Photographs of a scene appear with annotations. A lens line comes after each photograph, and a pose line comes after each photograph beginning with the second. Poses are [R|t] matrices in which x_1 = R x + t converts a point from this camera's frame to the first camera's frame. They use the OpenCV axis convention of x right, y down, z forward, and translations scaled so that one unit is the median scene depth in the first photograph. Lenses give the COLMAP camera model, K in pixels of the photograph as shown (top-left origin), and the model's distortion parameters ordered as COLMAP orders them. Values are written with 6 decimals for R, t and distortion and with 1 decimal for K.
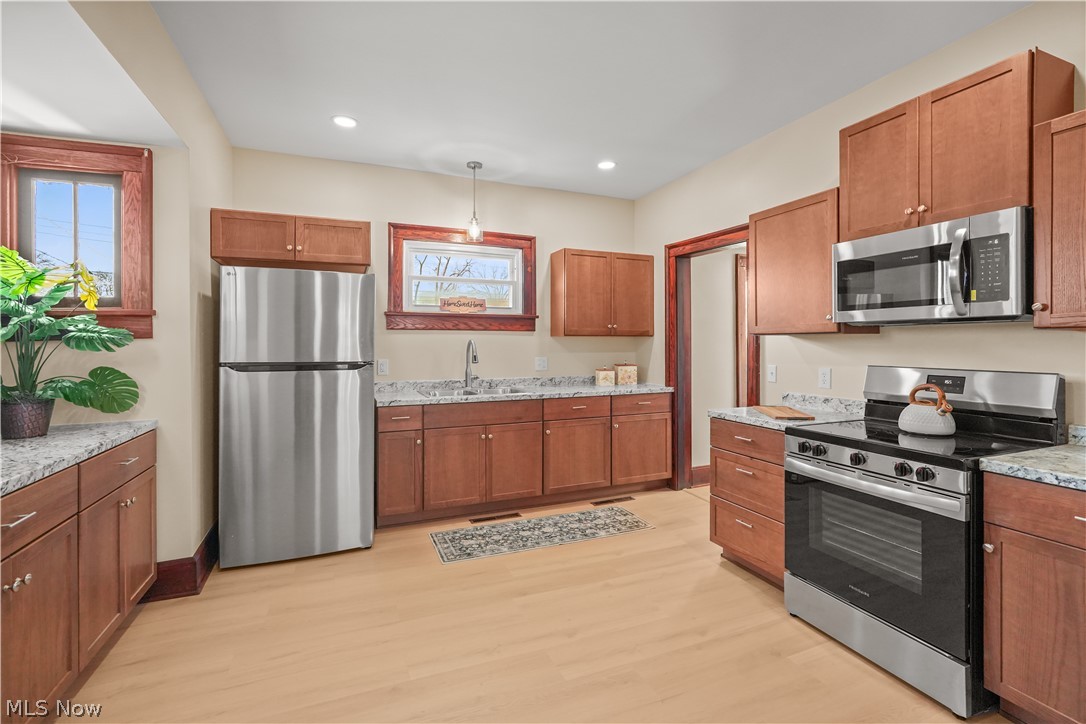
lens RADIAL K [[484.2, 0, 550.0], [0, 484.2, 354.5], [0, 0, 1]] dist [-0.012529, 0.006496]
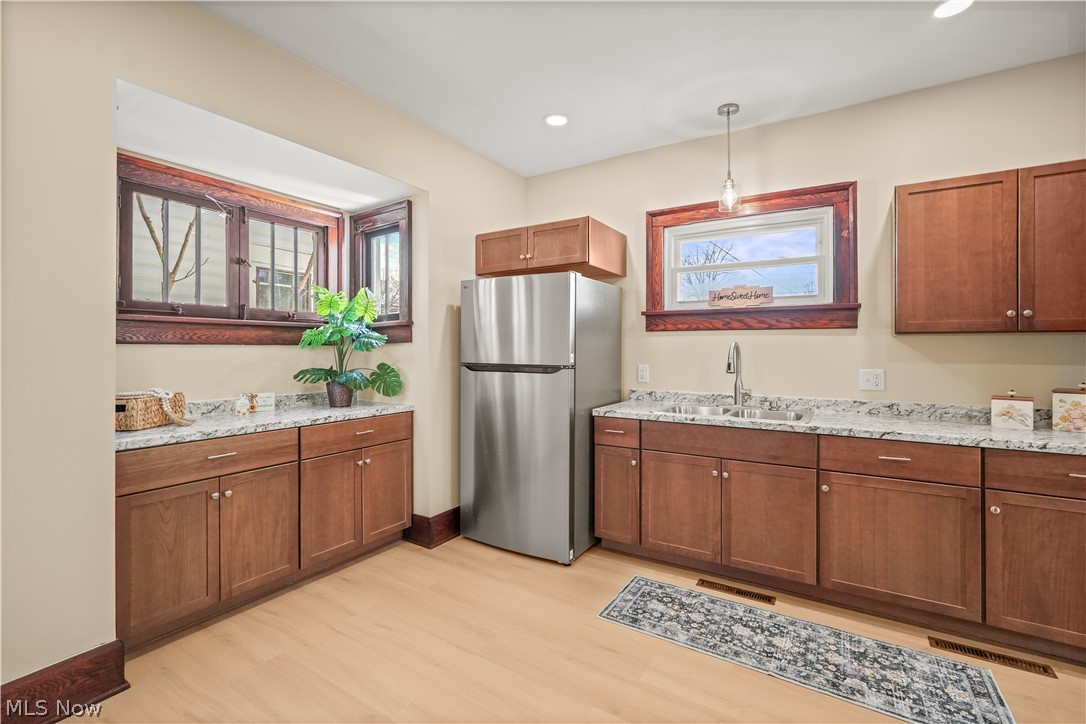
lens RADIAL K [[484.2, 0, 553.0], [0, 484.2, 352.8], [0, 0, 1]] dist [-0.012529, 0.006496]
pose [[0.573166, 0.008288, -0.819398, 0.343979], [-0.021425, 0.999759, -0.004875, -0.004836], [0.819159, 0.020350, 0.573205, 0.400446]]
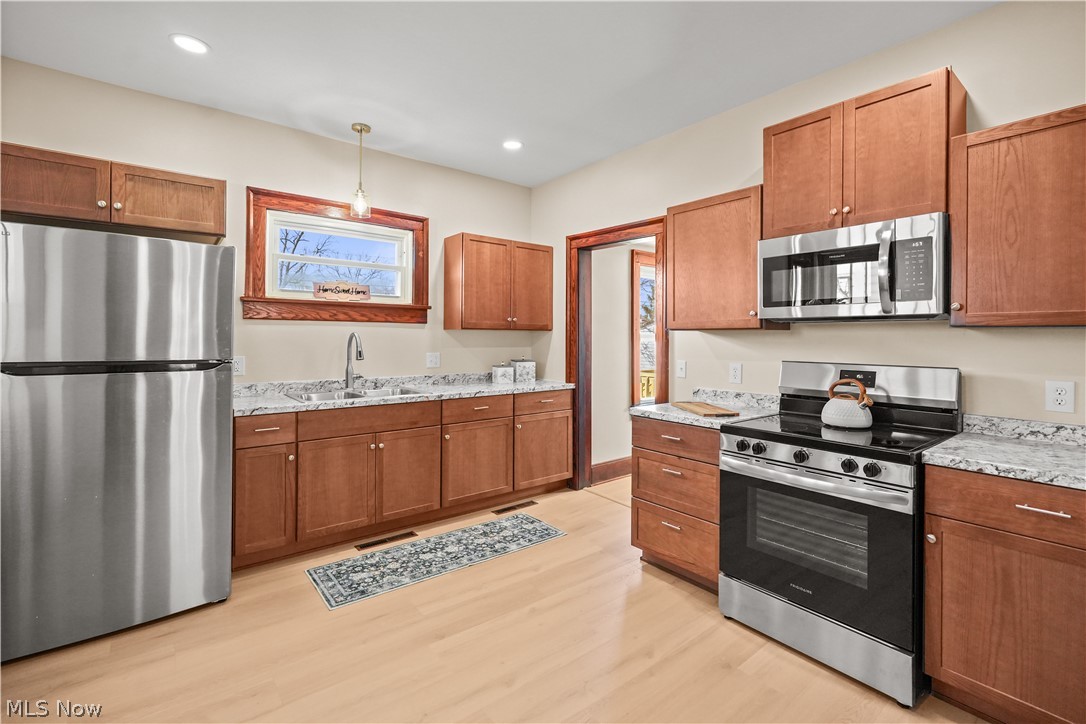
lens RADIAL K [[484.2, 0, 543.3], [0, 484.2, 345.3], [0, 0, 1]] dist [-0.012529, 0.006496]
pose [[0.963697, 0.001778, 0.266991, -0.081641], [-0.000041, 0.999979, -0.006510, -0.002830], [-0.266997, 0.006263, 0.963677, 0.108676]]
